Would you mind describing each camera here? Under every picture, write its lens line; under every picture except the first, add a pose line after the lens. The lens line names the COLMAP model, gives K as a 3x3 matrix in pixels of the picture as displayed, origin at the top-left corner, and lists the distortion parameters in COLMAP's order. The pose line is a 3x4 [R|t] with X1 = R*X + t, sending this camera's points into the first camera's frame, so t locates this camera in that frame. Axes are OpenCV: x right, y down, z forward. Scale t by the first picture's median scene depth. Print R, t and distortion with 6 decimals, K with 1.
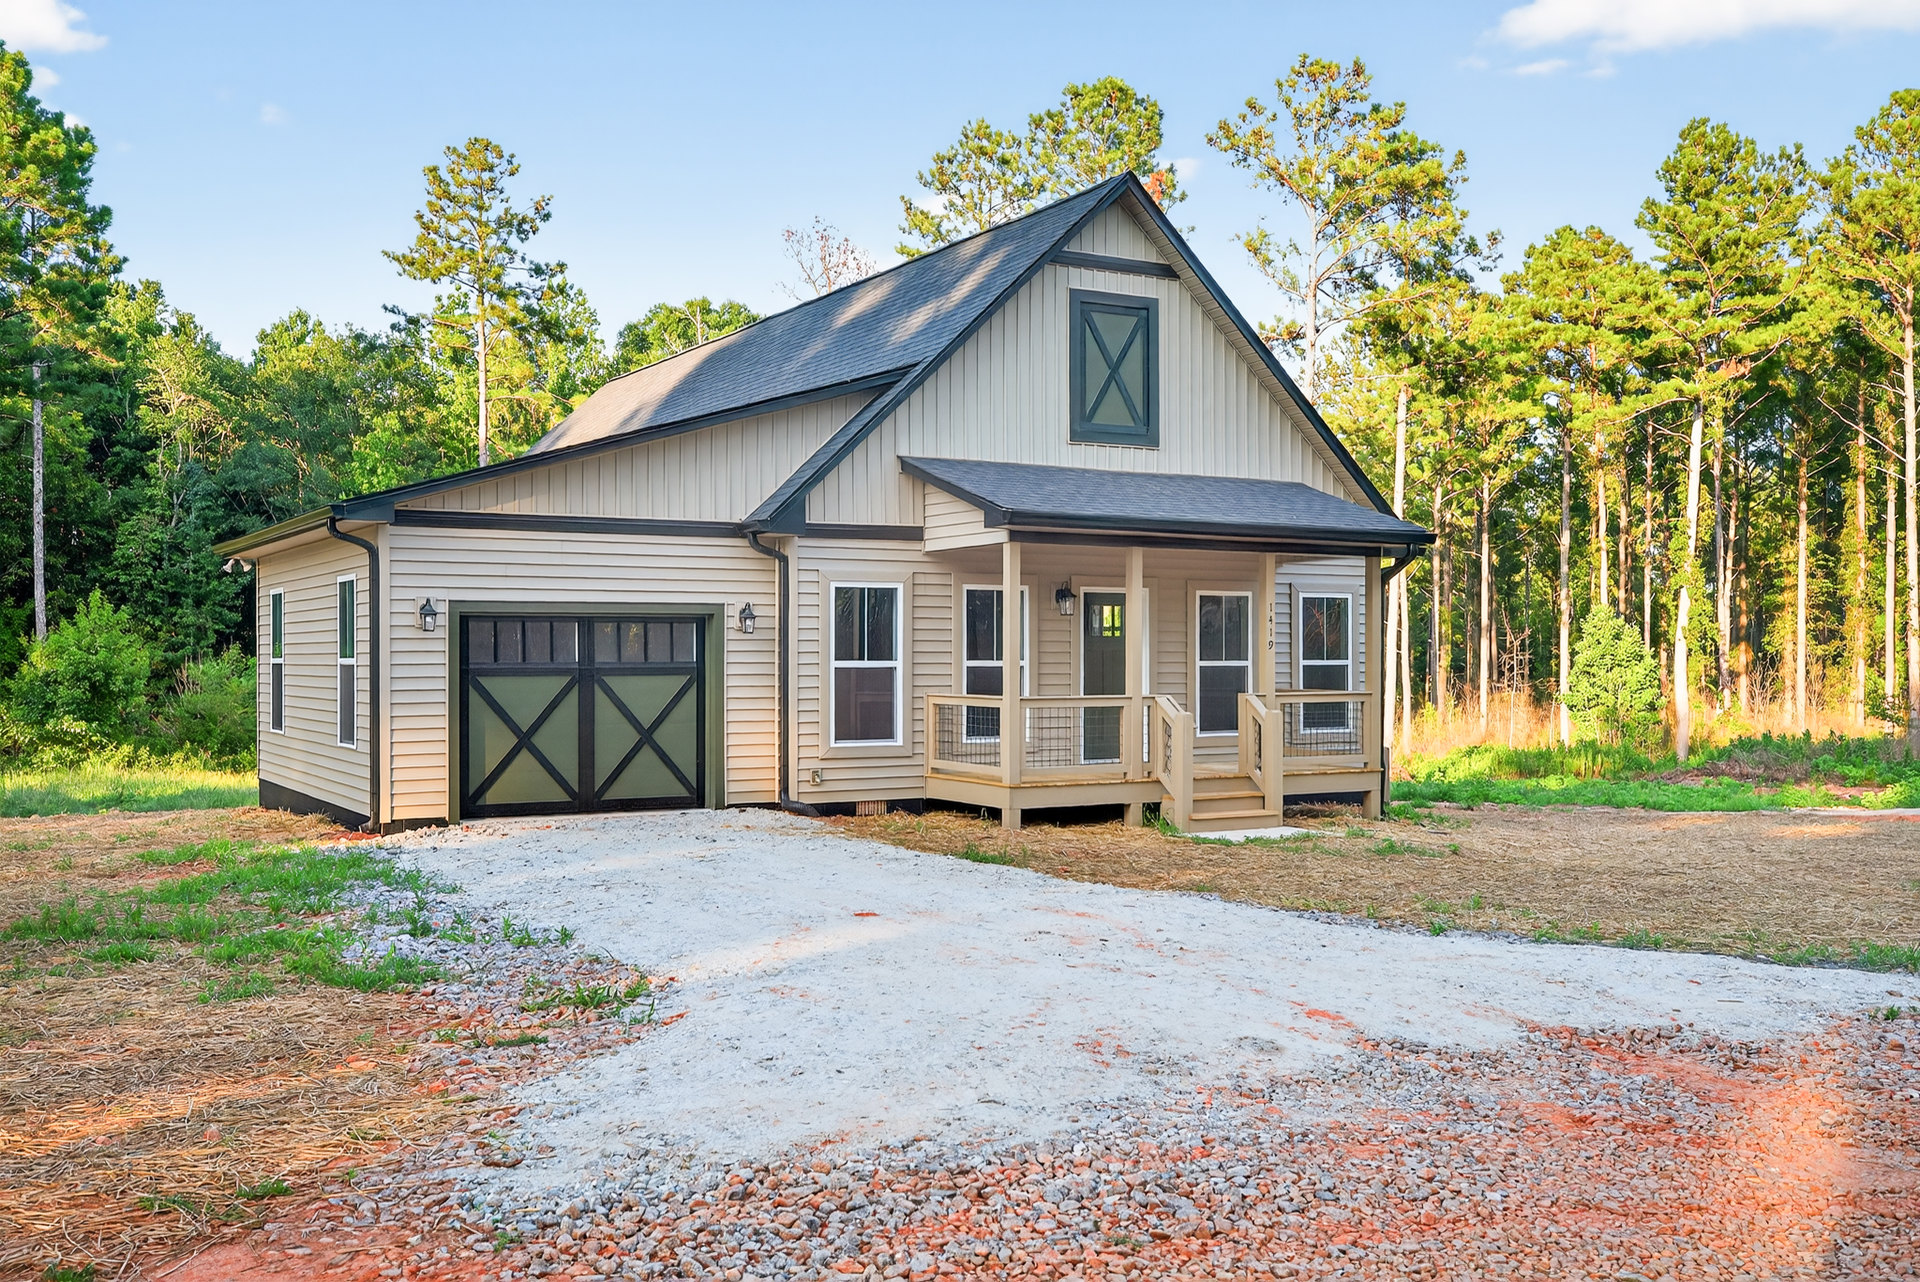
lens RADIAL K [[1791.4, 0, 952.0], [0, 1791.4, 648.0], [0, 0, 1]] dist [0.011562, 0.000000]
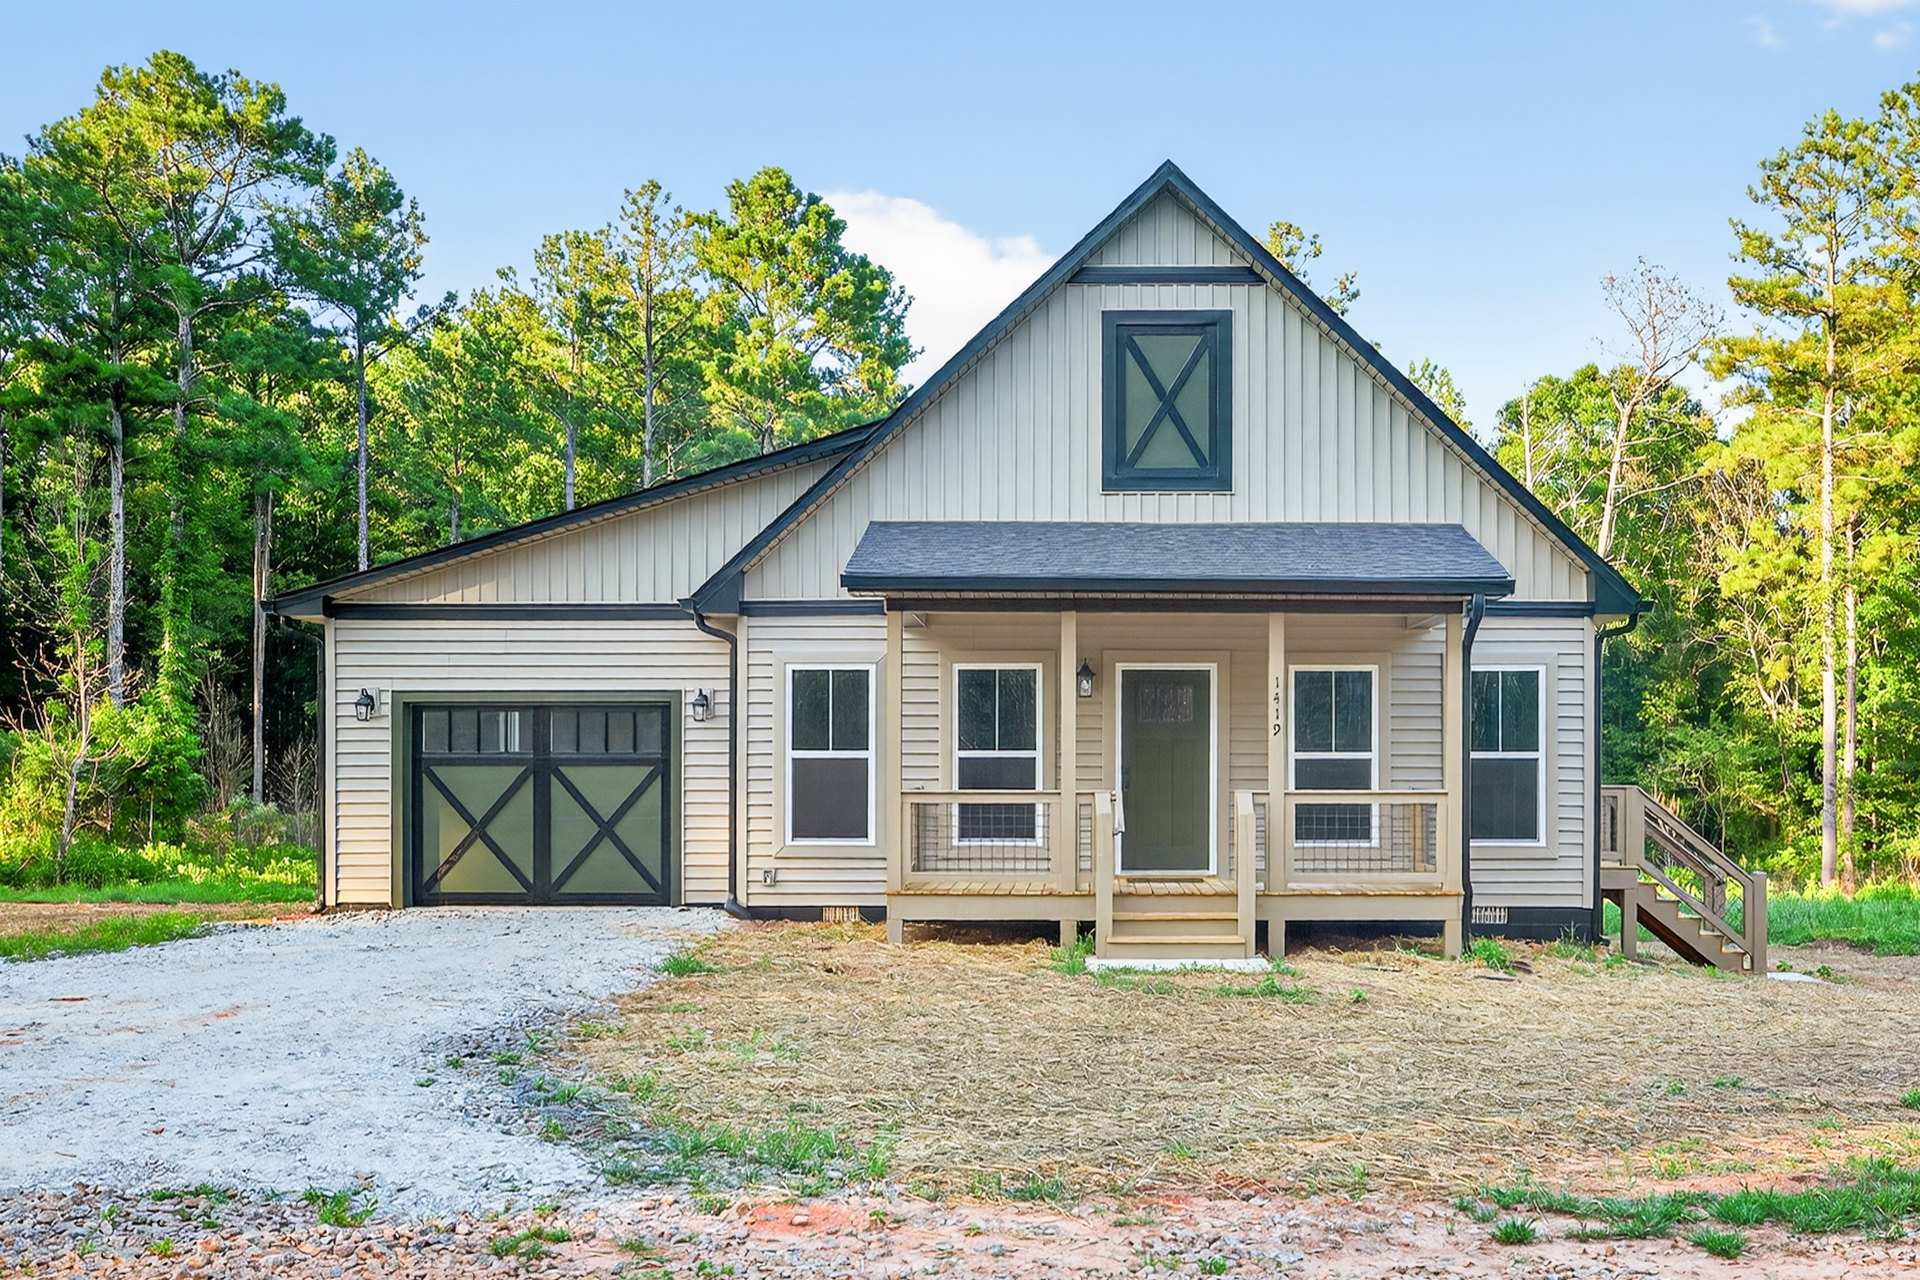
lens RADIAL K [[1852.7, 0, 963.3], [0, 1852.7, 735.3], [0, 0, 1]] dist [-0.018237, 0.000000]
pose [[0.861230, -0.002141, -0.508210, 0.475268], [0.001064, 0.999997, -0.002409, 0.001561], [0.508214, 0.001534, 0.861230, 0.227738]]
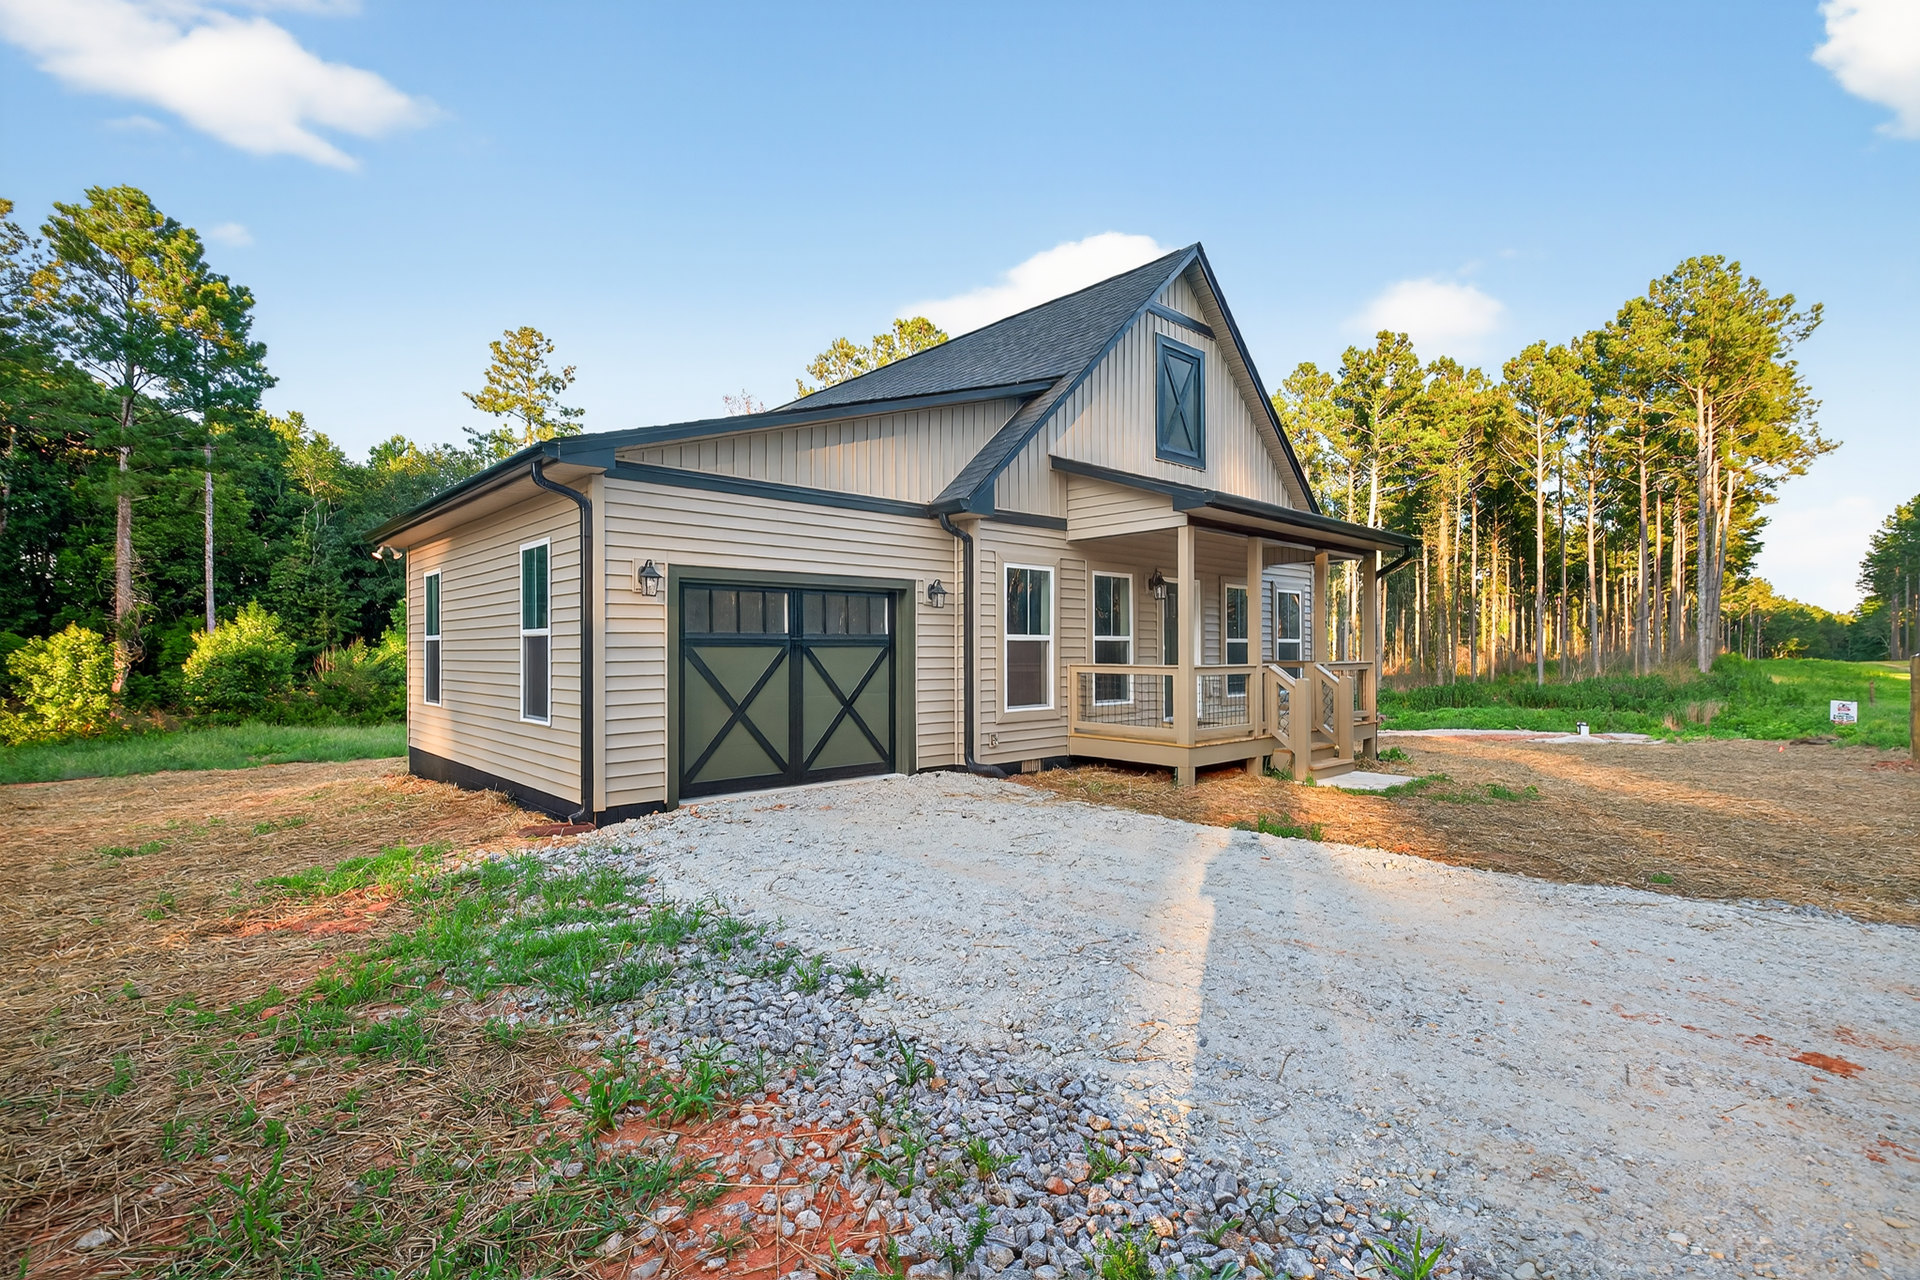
lens RADIAL K [[886.5, 0, 966.3], [0, 886.5, 648.7], [0, 0, 1]] dist [-0.002047, 0.000112]
pose [[0.973932, -0.001672, 0.226834, -0.208361], [0.001318, 0.999998, 0.001712, 0.014590], [-0.226836, -0.001368, 0.973932, 0.461590]]
